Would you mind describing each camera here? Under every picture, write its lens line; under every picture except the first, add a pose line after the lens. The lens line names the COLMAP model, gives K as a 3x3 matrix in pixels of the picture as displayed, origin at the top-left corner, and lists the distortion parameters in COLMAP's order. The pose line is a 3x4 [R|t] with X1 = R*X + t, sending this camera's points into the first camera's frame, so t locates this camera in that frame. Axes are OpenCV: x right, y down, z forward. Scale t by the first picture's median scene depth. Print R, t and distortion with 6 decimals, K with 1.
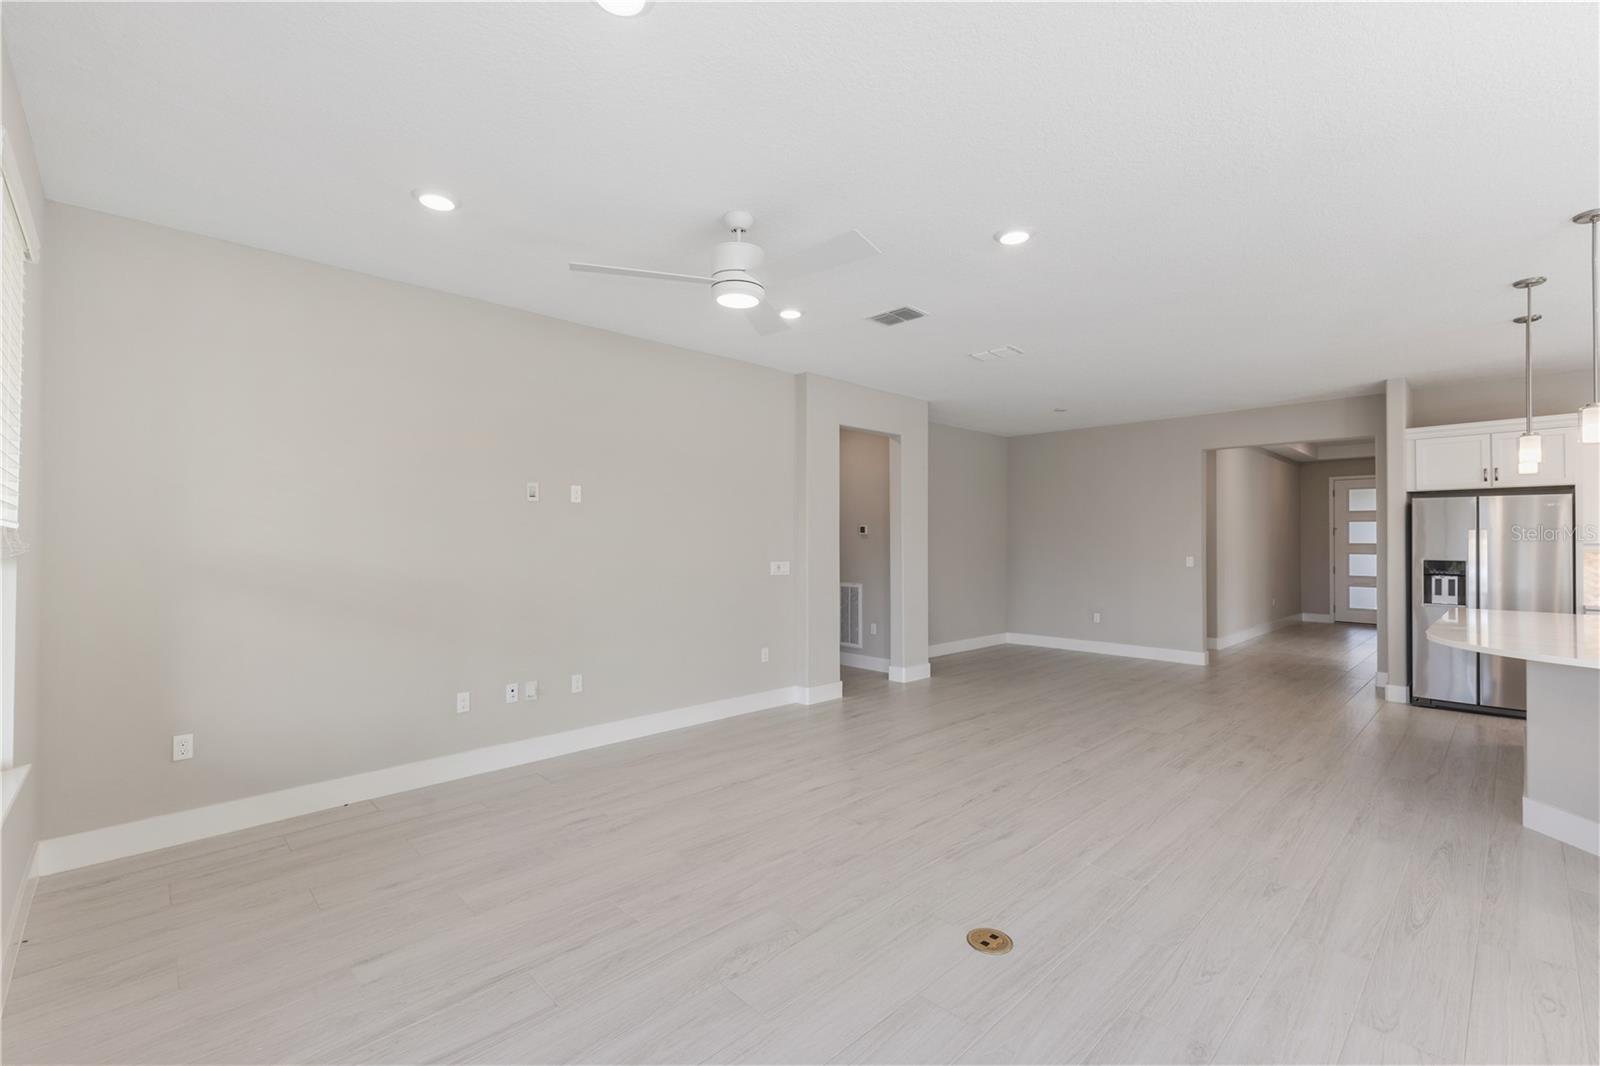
lens RADIAL K [[692.7, 0, 805.9], [0, 692.7, 534.4], [0, 0, 1]] dist [0.011287, -0.002859]
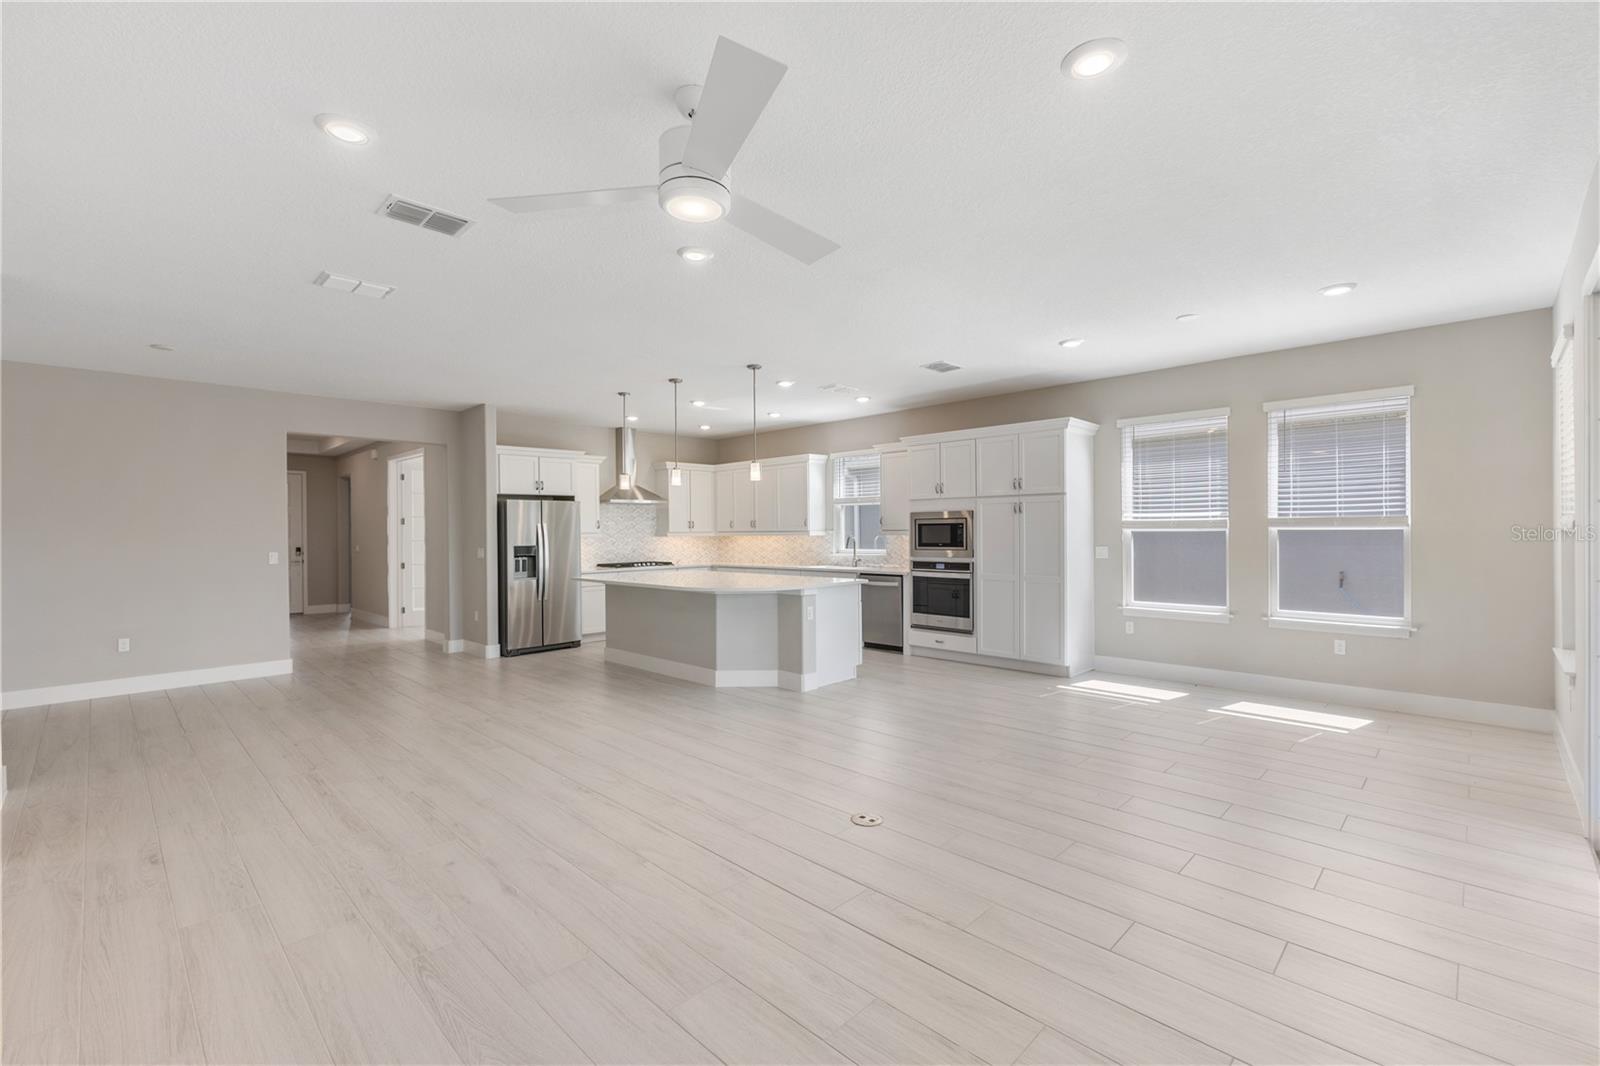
lens RADIAL K [[692.7, 0, 802.5], [0, 692.7, 533.0], [0, 0, 1]] dist [0.011287, -0.002859]
pose [[-0.020570, -0.005915, 0.999771, -0.461971], [0.000081, 0.999982, 0.005918, 0.004114], [-0.999788, 0.000202, -0.020570, 0.486715]]
